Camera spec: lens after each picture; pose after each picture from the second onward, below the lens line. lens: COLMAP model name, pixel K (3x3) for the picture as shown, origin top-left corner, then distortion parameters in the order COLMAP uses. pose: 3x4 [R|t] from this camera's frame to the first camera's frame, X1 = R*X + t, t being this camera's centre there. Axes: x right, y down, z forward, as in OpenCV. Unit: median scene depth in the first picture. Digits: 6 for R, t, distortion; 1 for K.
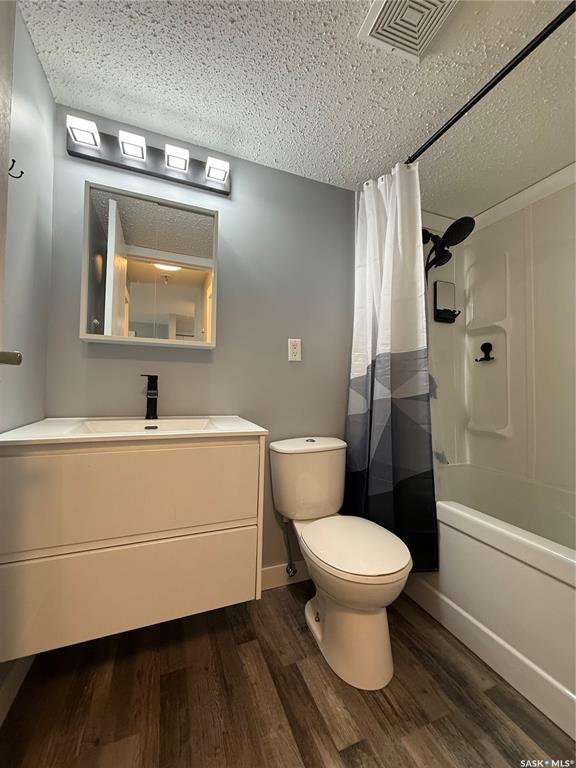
lens RADIAL K [[305.8, 0, 288.4], [0, 305.8, 380.8], [0, 0, 1]] dist [-0.000798, 0.000636]
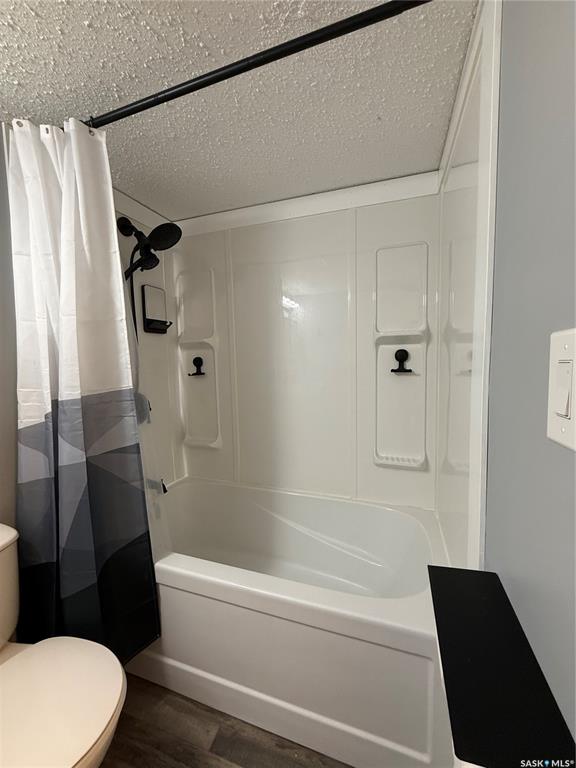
lens RADIAL K [[305.8, 0, 288.4], [0, 305.8, 380.8], [0, 0, 1]] dist [-0.000798, 0.000636]
pose [[0.653267, -0.081751, 0.752702, 0.105284], [0.009362, 0.994950, 0.099935, -0.182468], [-0.757070, -0.058237, 0.650733, 0.153712]]
